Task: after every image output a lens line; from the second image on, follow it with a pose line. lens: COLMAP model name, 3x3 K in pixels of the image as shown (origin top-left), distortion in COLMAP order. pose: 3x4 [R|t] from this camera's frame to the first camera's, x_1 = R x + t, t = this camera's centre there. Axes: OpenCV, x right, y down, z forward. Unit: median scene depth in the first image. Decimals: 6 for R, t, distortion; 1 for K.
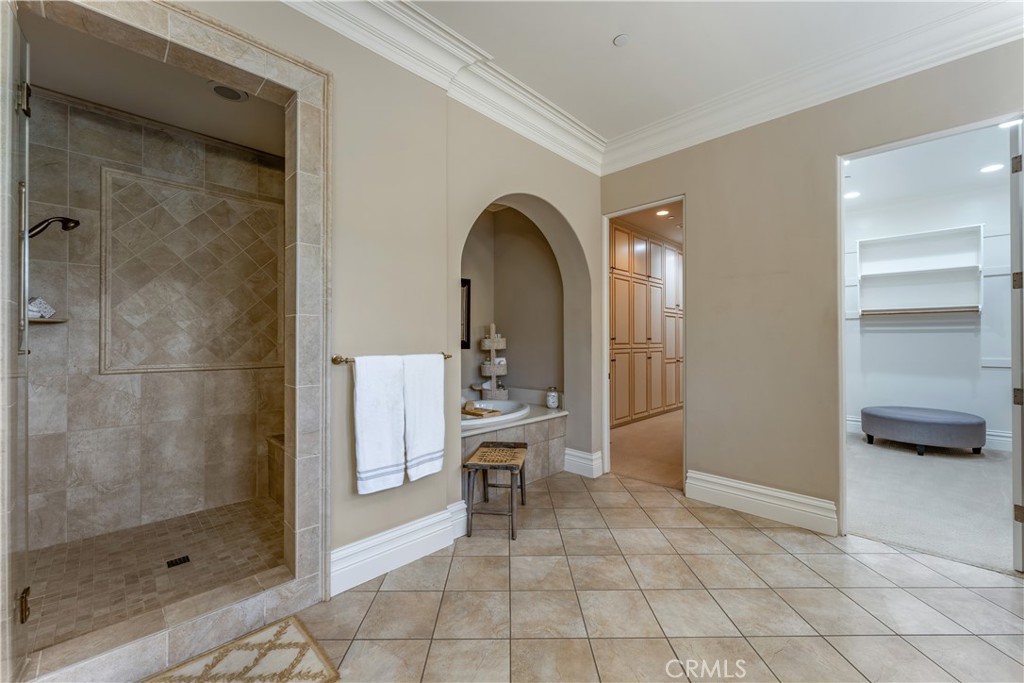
lens RADIAL K [[406.3, 0, 507.9], [0, 406.3, 338.4], [0, 0, 1]] dist [0.000962, 0.000081]
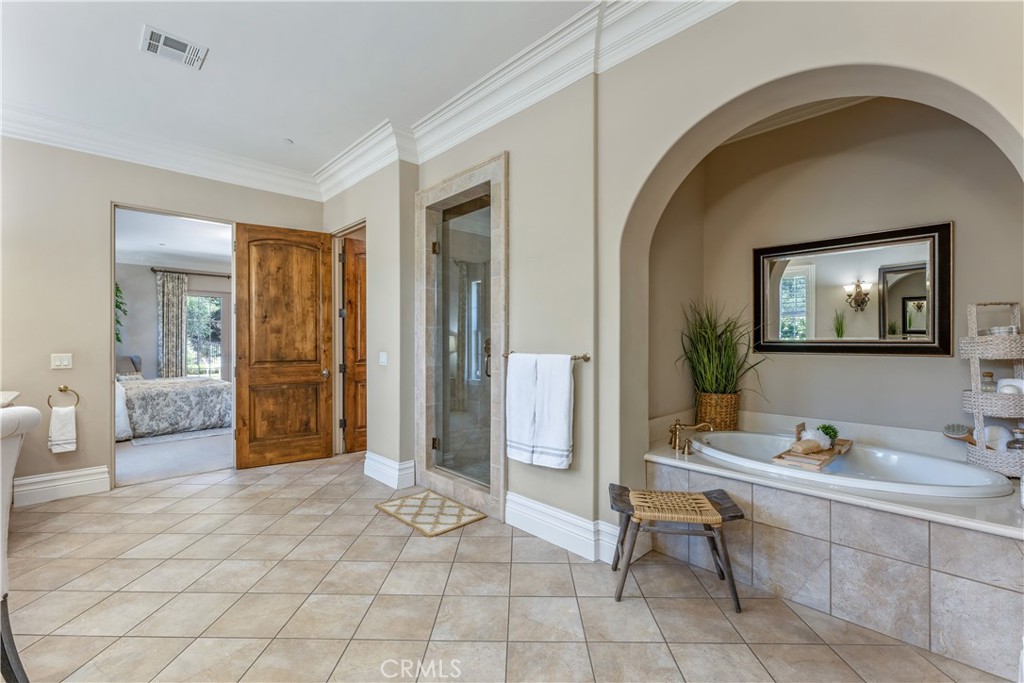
lens RADIAL K [[433.8, 0, 506.4], [0, 433.8, 344.1], [0, 0, 1]] dist [-0.001994, 0.000277]
pose [[-0.024405, 0.002032, -0.999700, 1.075139], [0.006166, 0.999979, 0.001882, 0.011179], [0.999683, -0.006118, -0.024417, 1.046999]]
